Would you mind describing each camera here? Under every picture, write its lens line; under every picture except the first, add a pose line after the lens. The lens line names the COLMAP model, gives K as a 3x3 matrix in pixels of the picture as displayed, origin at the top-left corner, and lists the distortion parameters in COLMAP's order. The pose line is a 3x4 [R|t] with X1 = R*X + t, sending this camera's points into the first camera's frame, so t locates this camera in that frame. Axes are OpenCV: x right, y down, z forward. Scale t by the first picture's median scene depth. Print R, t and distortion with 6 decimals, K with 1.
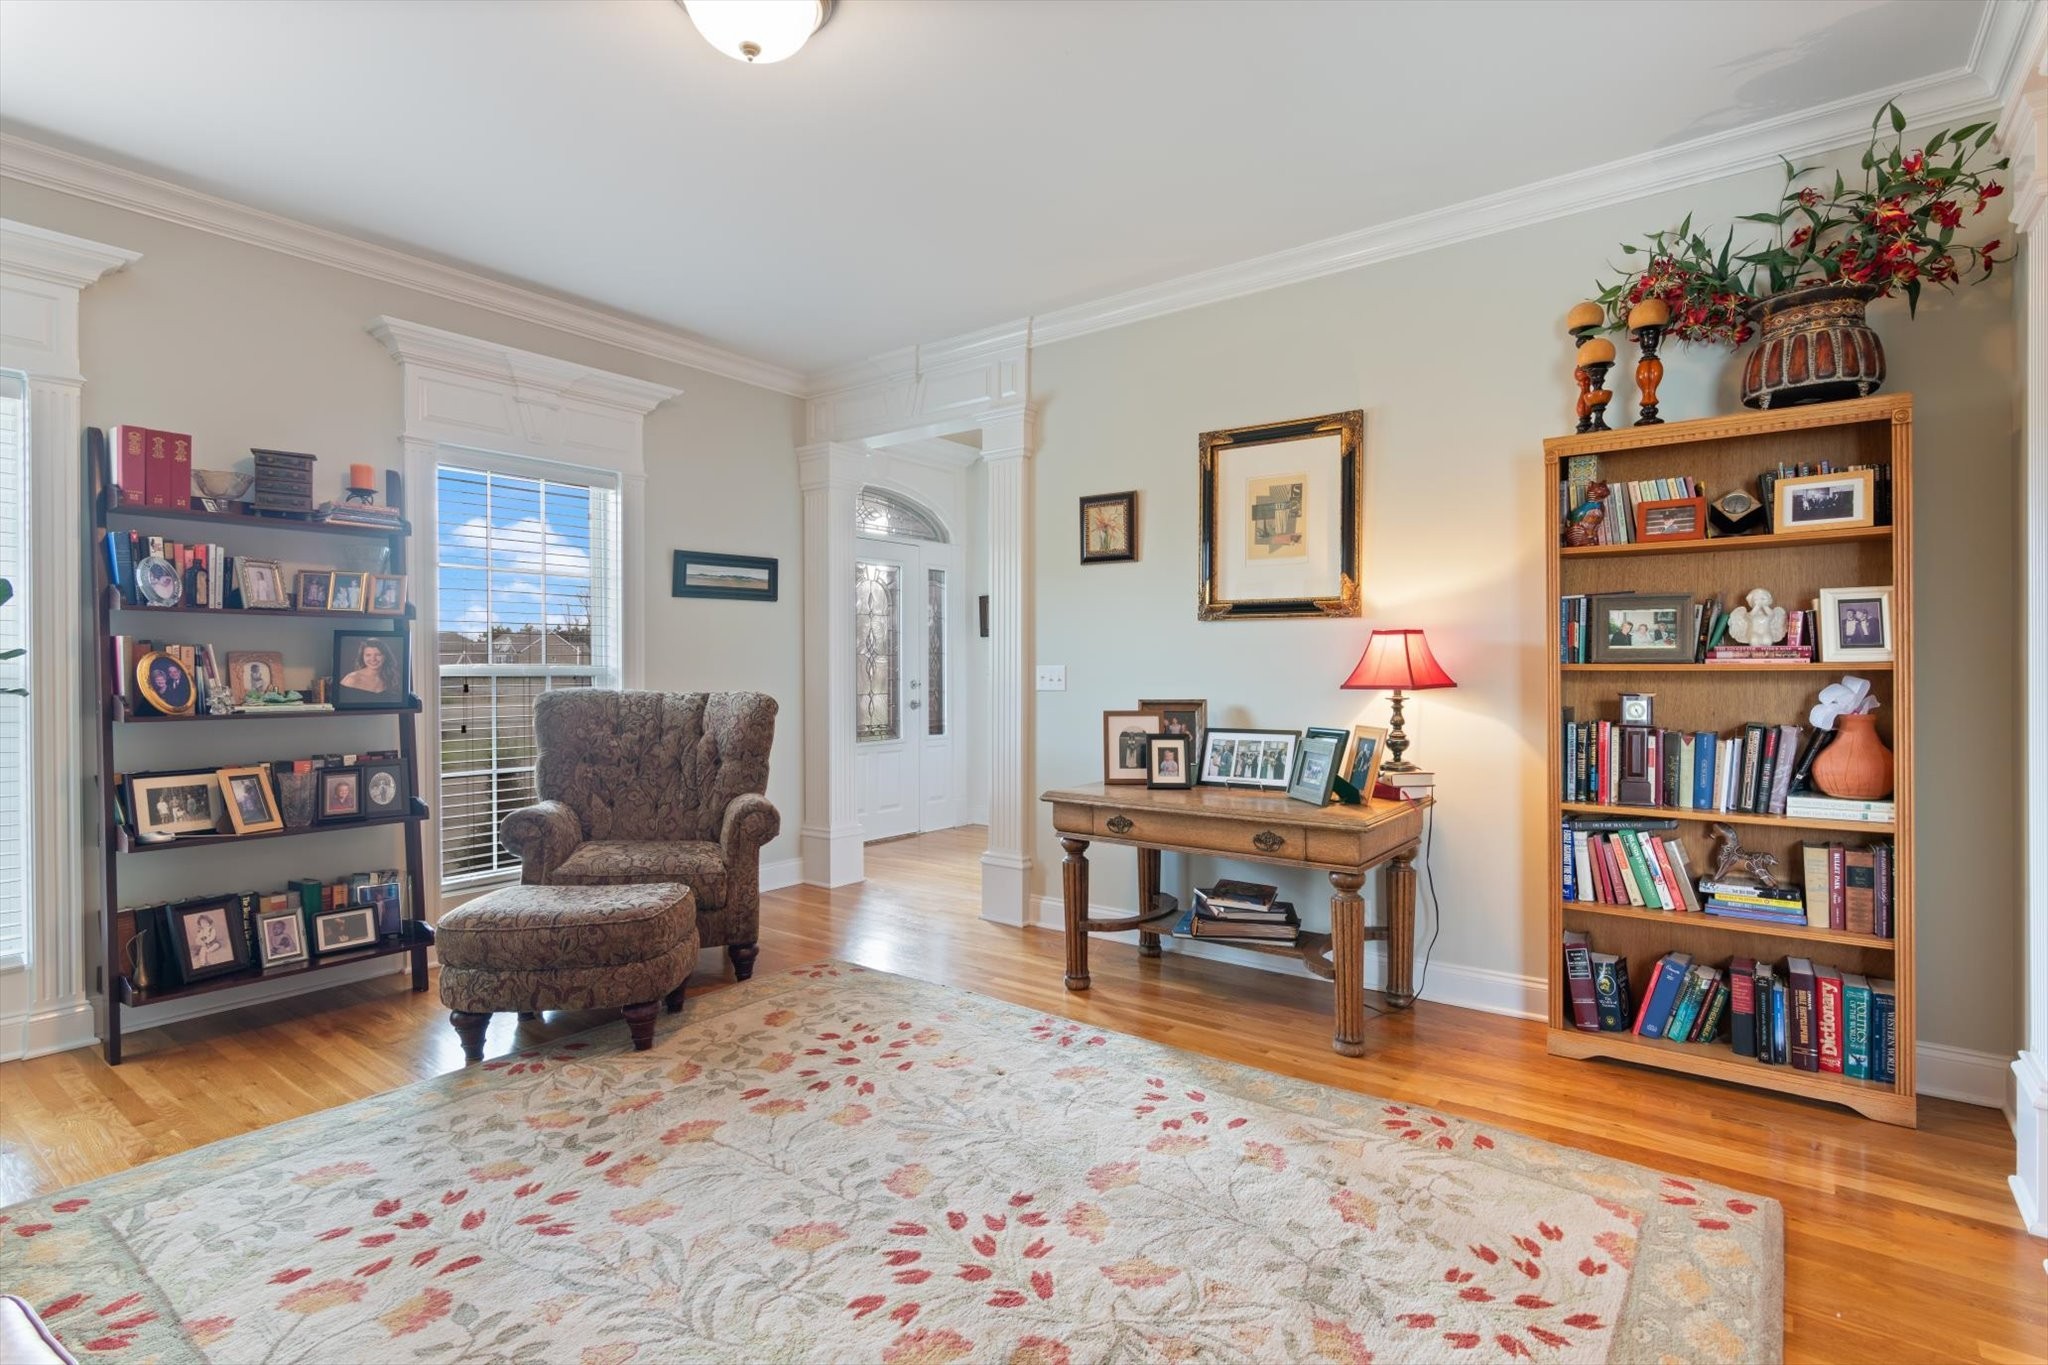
lens RADIAL K [[990.8, 0, 1025.8], [0, 990.8, 675.9], [0, 0, 1]] dist [0.000874, 0.000544]
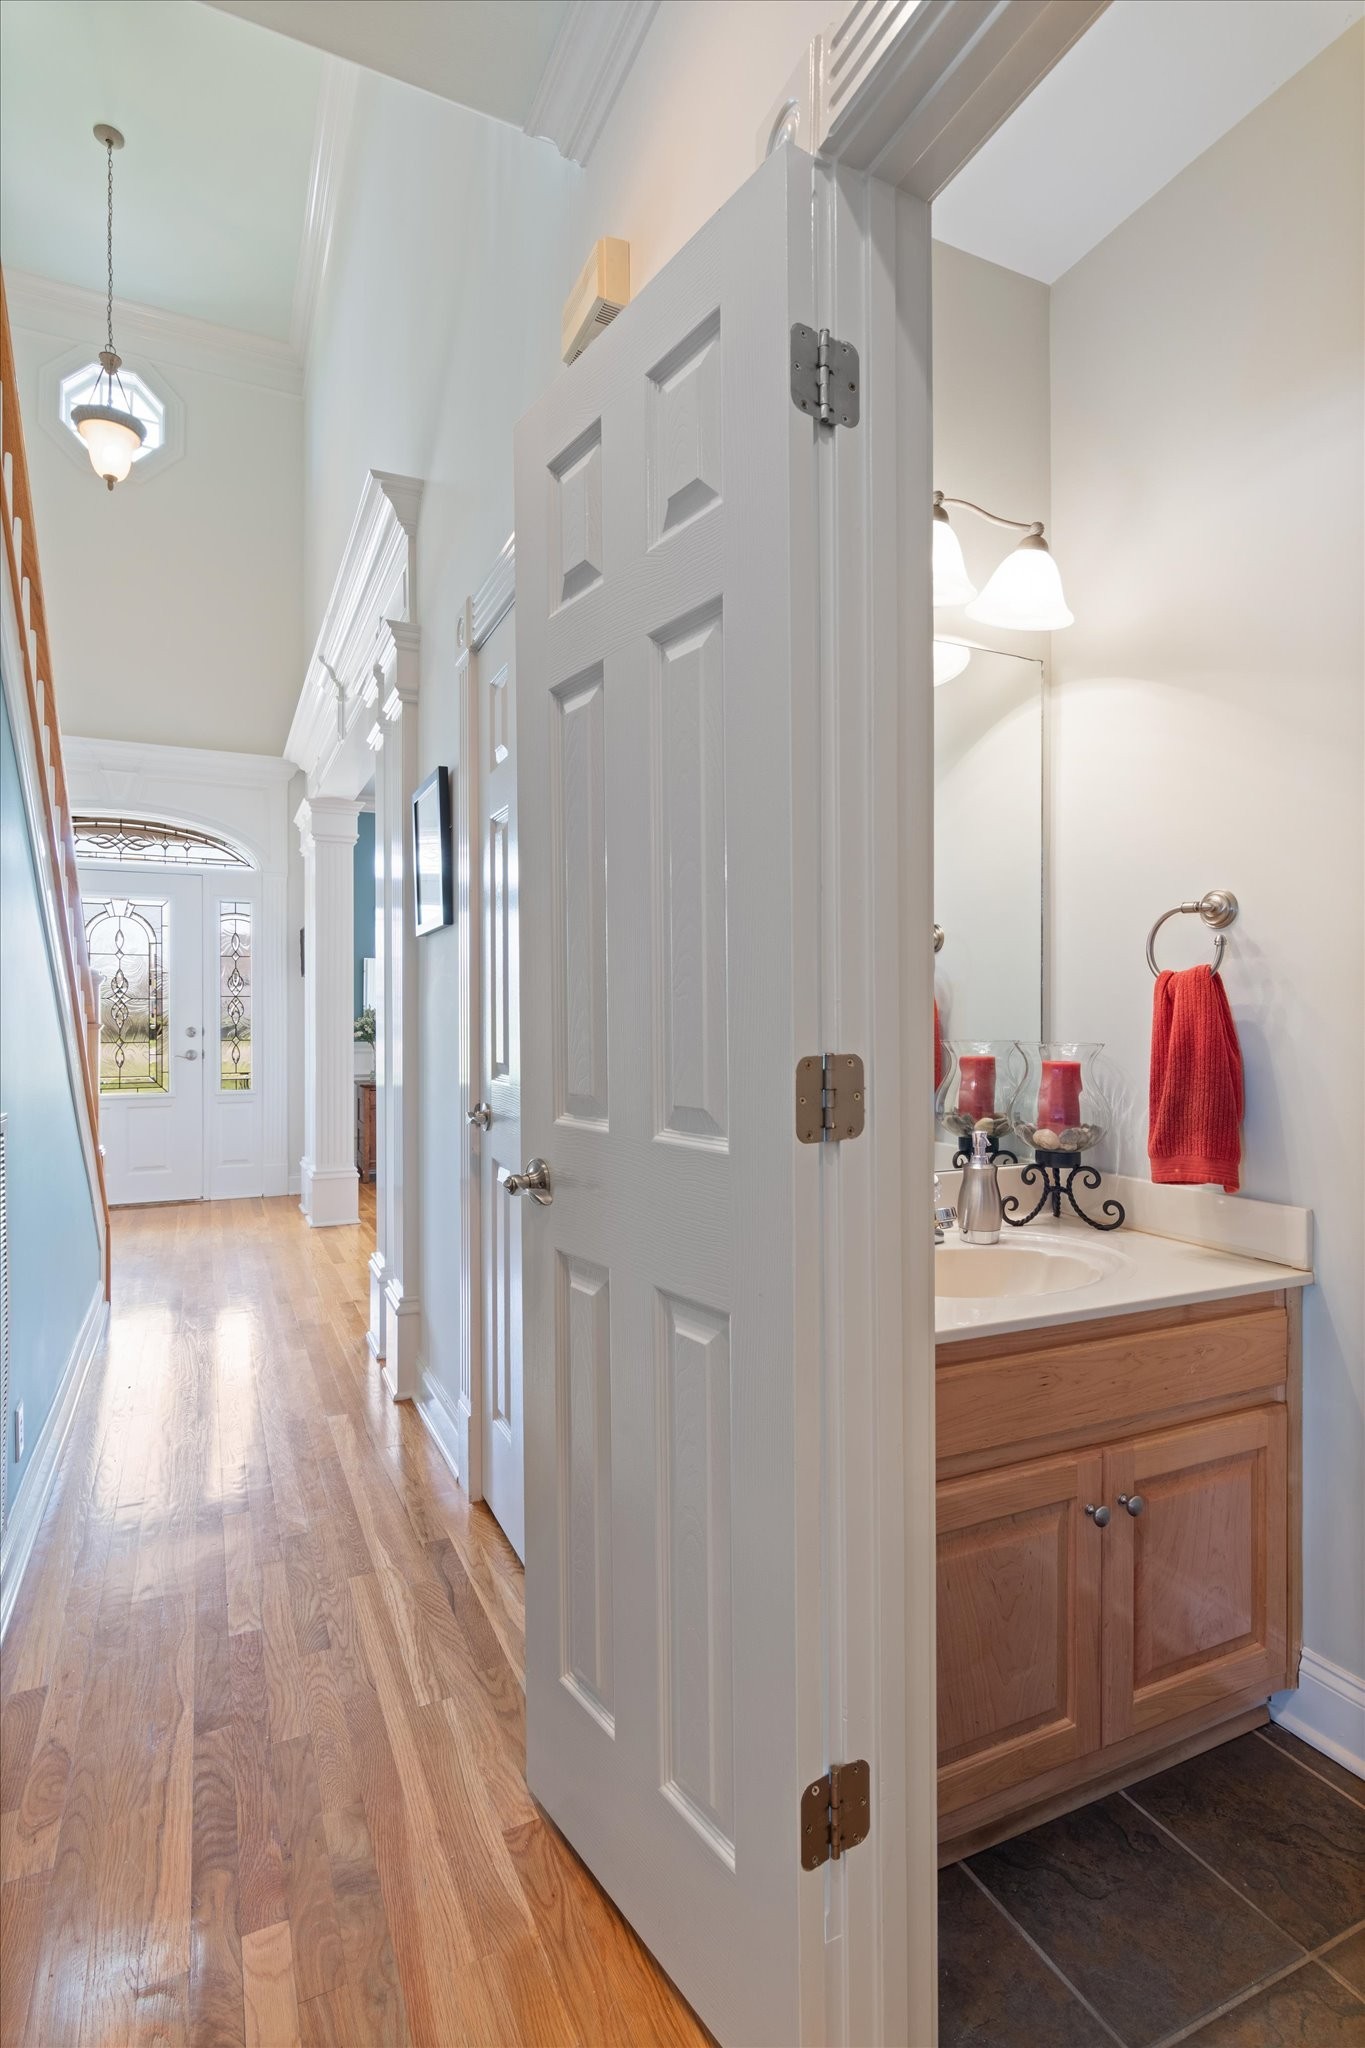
lens RADIAL K [[990.8, 0, 677.9], [0, 990.8, 1022.2], [0, 0, 1]] dist [0.000874, 0.000544]
pose [[0.886377, 0.005883, -0.462928, 0.912418], [-0.004362, 0.999981, 0.004356, -0.008300], [0.462944, -0.001842, 0.886385, 0.558142]]
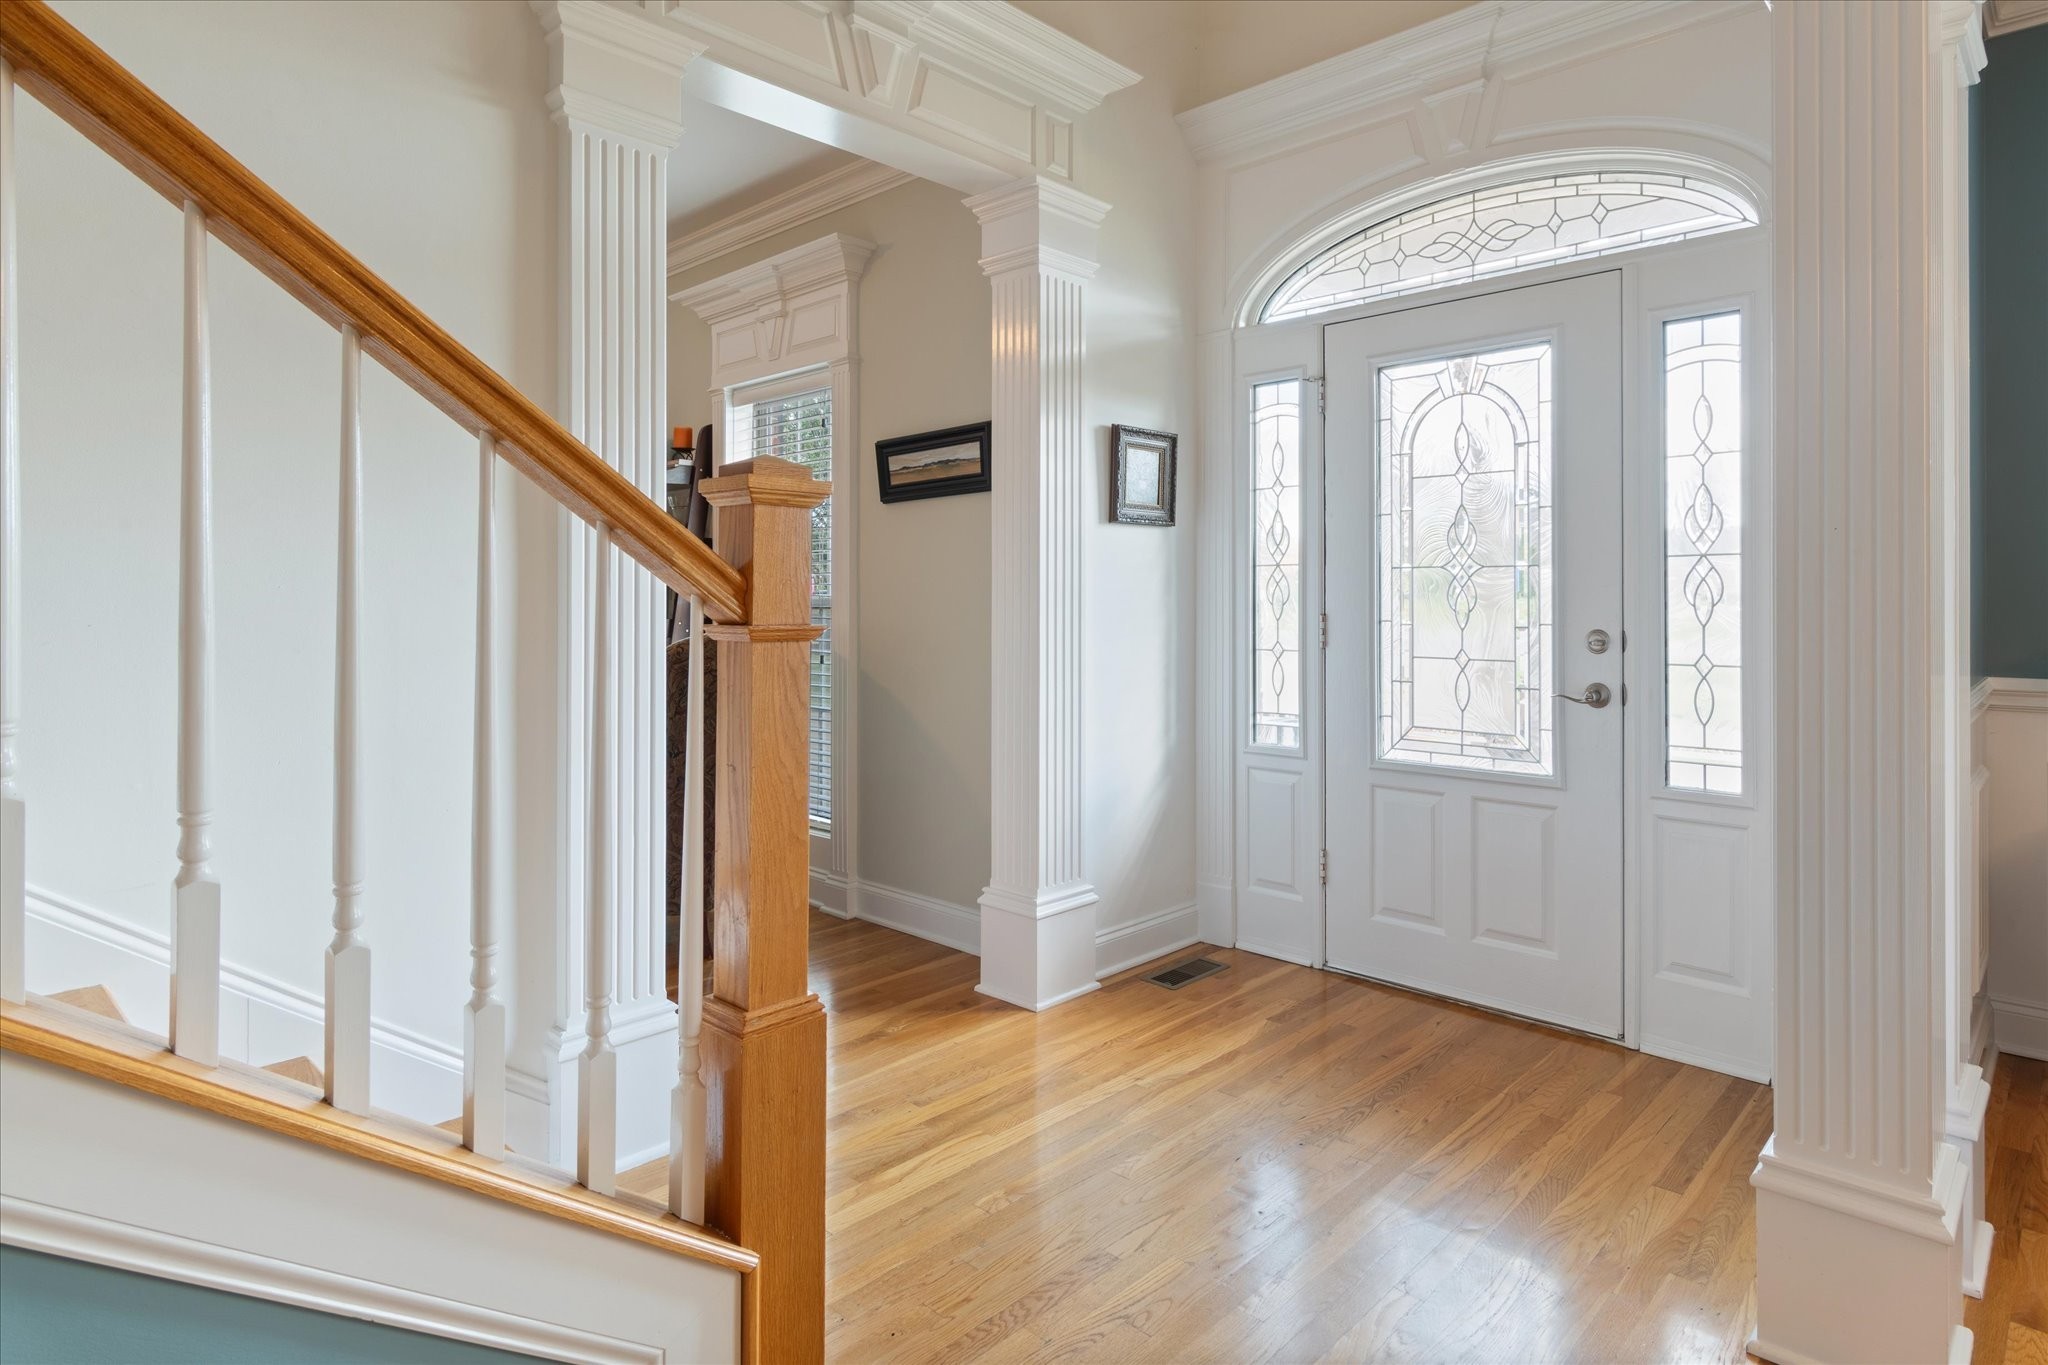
lens RADIAL K [[1118.5, 0, 1032.0], [0, 1118.5, 599.6], [0, 0, 1]] dist [-0.003673, -0.000286]
pose [[-0.110471, 0.003230, -0.993874, 0.445144], [-0.008031, 0.999959, 0.004142, -0.009824], [0.993847, 0.008440, -0.110440, 1.115064]]
